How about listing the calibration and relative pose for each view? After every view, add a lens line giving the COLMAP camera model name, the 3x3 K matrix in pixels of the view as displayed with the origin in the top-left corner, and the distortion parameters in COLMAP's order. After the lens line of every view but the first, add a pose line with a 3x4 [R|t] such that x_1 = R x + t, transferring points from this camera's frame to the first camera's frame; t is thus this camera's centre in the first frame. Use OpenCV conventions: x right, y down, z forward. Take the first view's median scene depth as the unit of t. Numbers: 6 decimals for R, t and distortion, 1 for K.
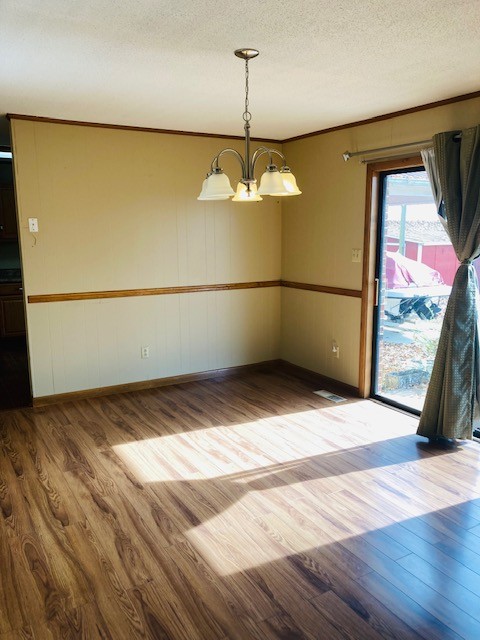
lens RADIAL K [[531.8, 0, 239.9], [0, 531.8, 320.5], [0, 0, 1]] dist [0.014434, -0.001523]
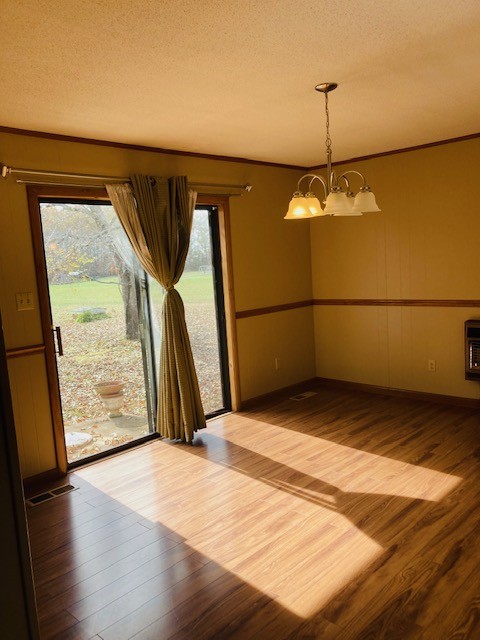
lens RADIAL K [[536.8, 0, 240.2], [0, 536.8, 320.1], [0, 0, 1]] dist [0.009929, 0.016244]
pose [[-0.292275, -0.089931, 0.952096, -0.857765], [0.224615, 0.961264, 0.159749, -0.212652], [-0.929582, 0.260546, -0.260754, 1.304587]]
